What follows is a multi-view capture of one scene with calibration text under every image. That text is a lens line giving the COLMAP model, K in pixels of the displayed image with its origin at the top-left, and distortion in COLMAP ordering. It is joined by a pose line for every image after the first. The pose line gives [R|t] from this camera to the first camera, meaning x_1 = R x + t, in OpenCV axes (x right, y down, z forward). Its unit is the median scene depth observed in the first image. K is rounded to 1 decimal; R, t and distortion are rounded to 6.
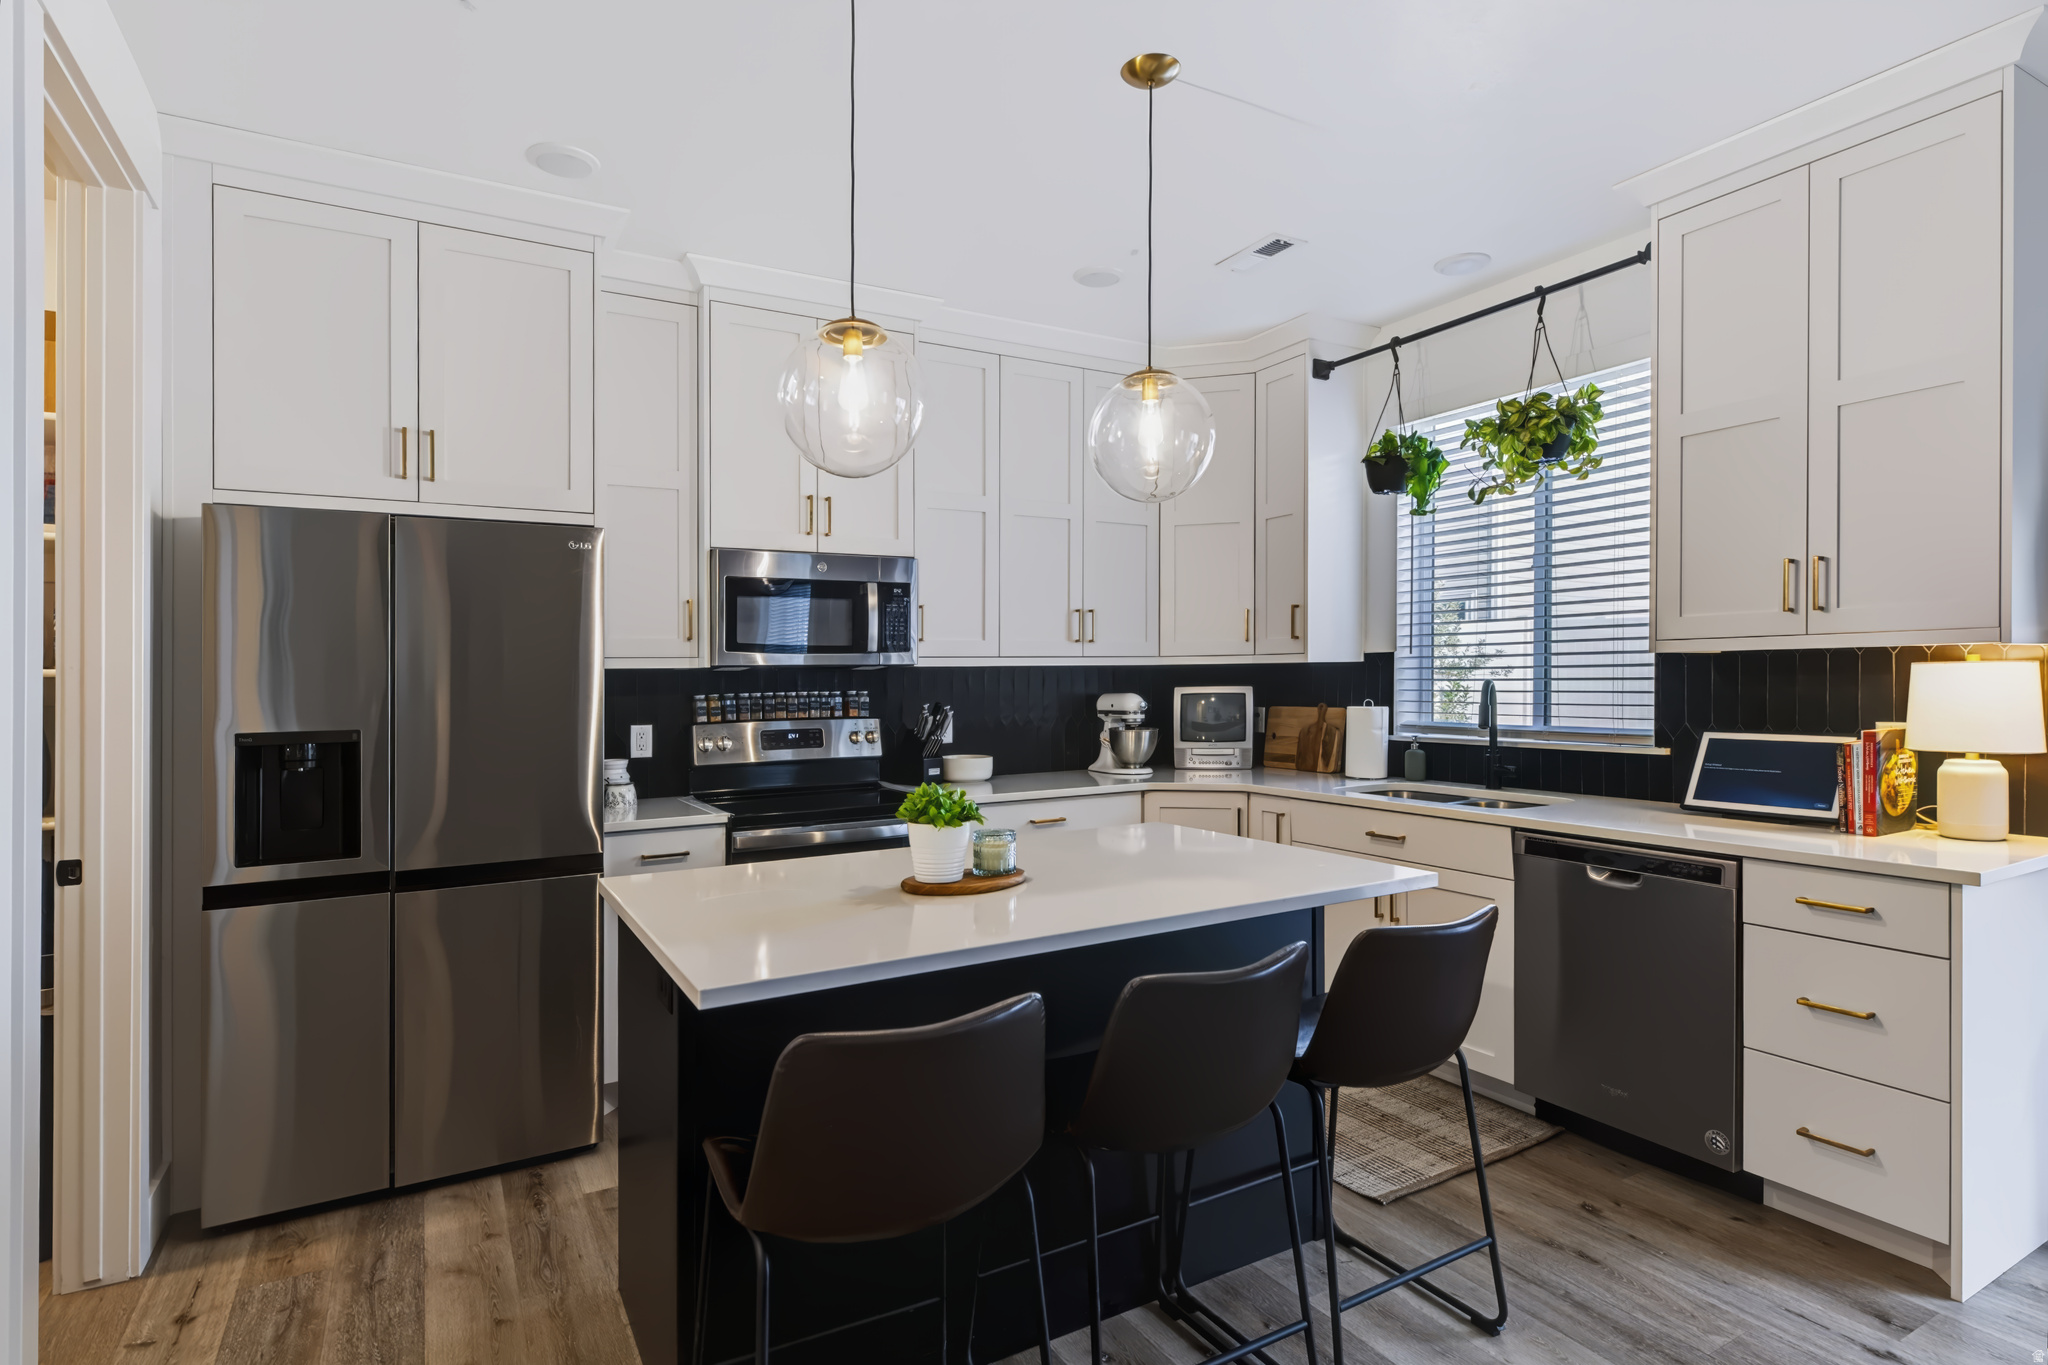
lens RADIAL K [[1051.5, 0, 1014.5], [0, 1051.5, 688.1], [0, 0, 1]] dist [0.002313, -0.000153]
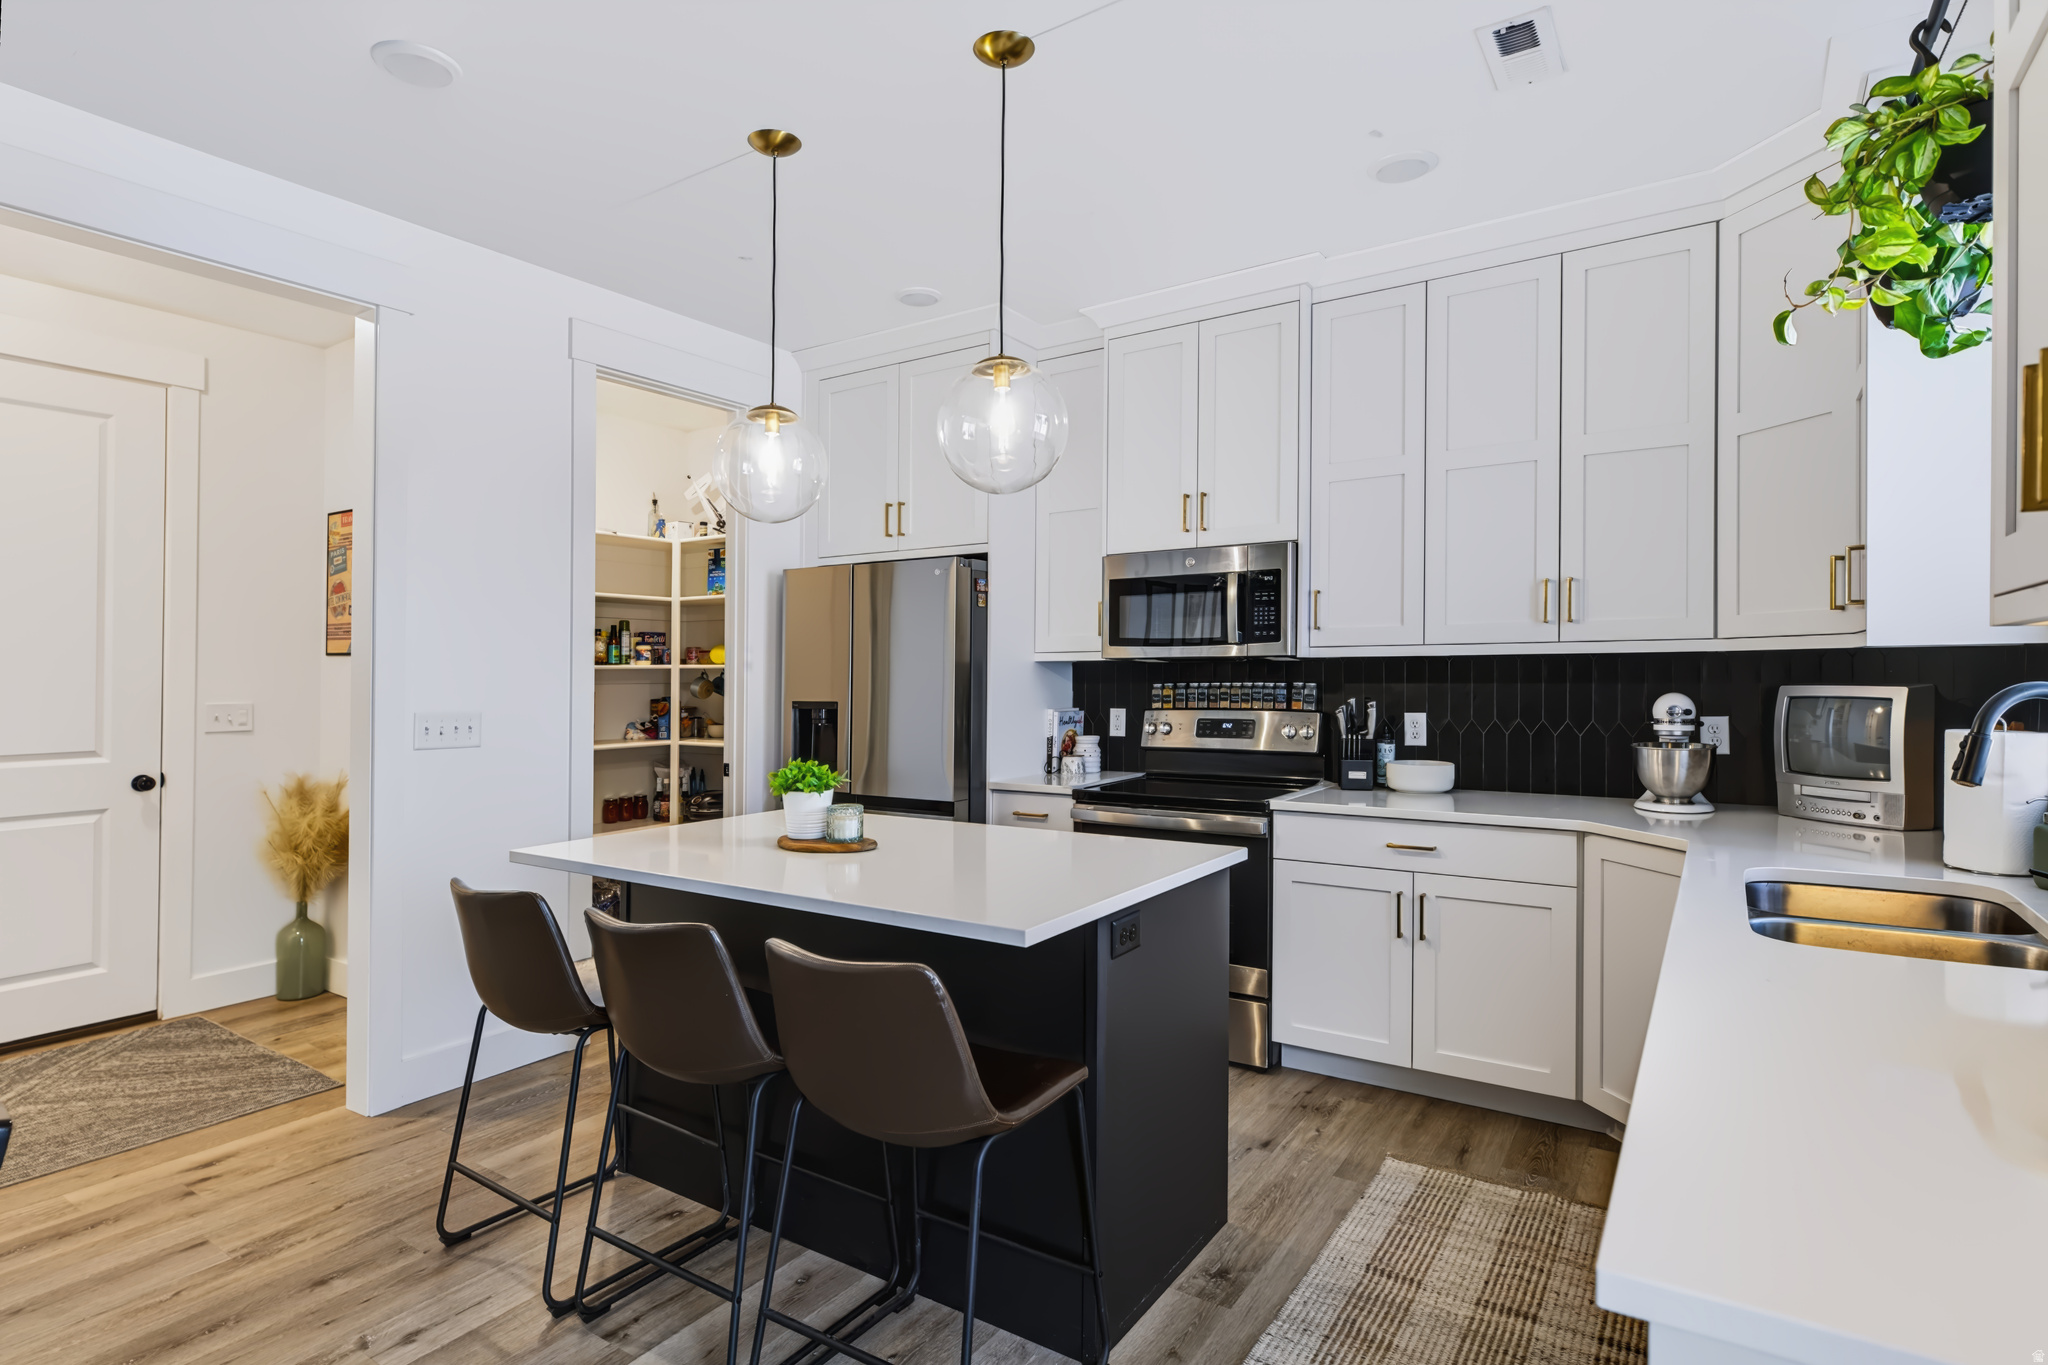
lens RADIAL K [[1051.5, 0, 1014.0], [0, 1051.5, 666.5], [0, 0, 1]] dist [0.002313, -0.000153]
pose [[0.449537, 0.005104, -0.893247, 0.611621], [-0.007994, 0.999967, 0.001691, -0.011943], [0.893226, 0.006380, 0.449562, 0.355784]]
